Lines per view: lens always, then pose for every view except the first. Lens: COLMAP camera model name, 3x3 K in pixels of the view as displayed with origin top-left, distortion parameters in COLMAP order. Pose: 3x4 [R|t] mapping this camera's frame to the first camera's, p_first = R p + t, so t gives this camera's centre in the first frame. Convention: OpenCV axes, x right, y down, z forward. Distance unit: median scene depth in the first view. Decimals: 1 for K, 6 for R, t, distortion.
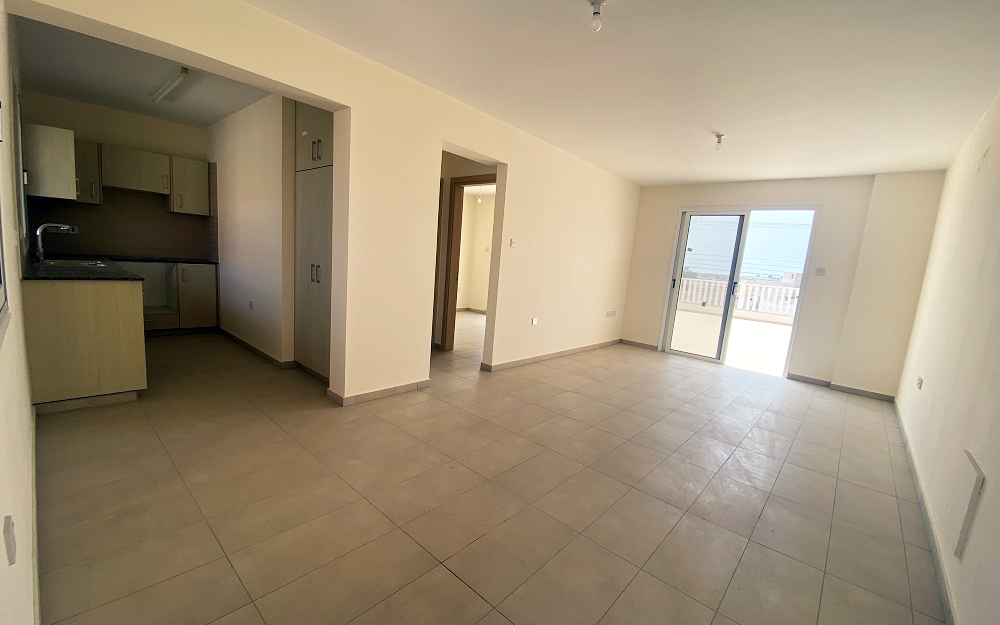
lens RADIAL K [[409.1, 0, 501.8], [0, 409.1, 317.1], [0, 0, 1]] dist [0.001562, -0.000249]
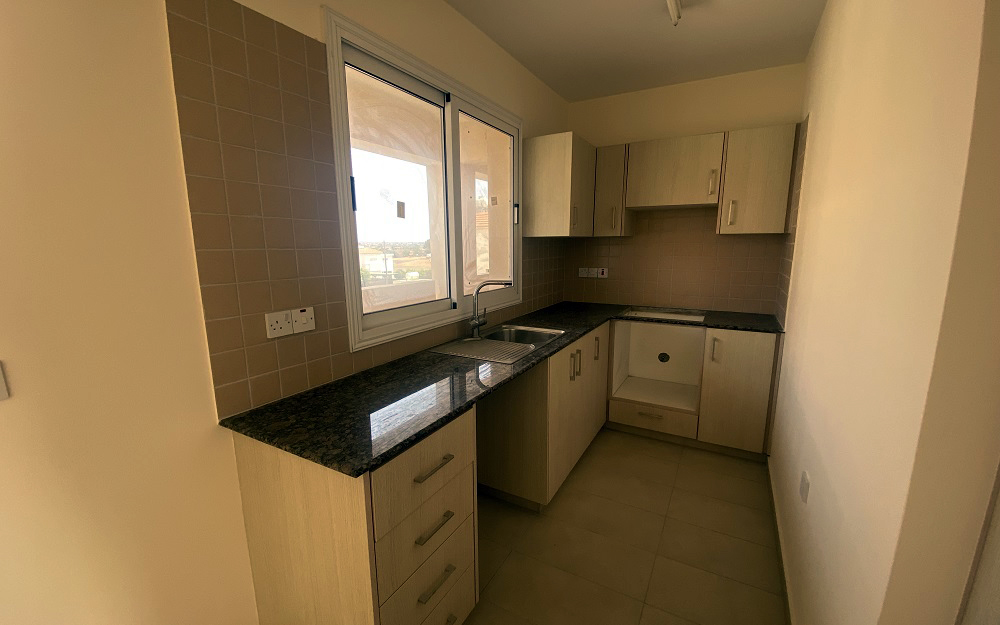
lens RADIAL K [[409.1, 0, 501.9], [0, 409.1, 316.3], [0, 0, 1]] dist [0.001562, -0.000249]
pose [[0.213674, 0.104773, -0.971270, -0.319087], [-0.115315, 0.989986, 0.081423, -0.160181], [0.970075, 0.094604, 0.223616, 0.609211]]
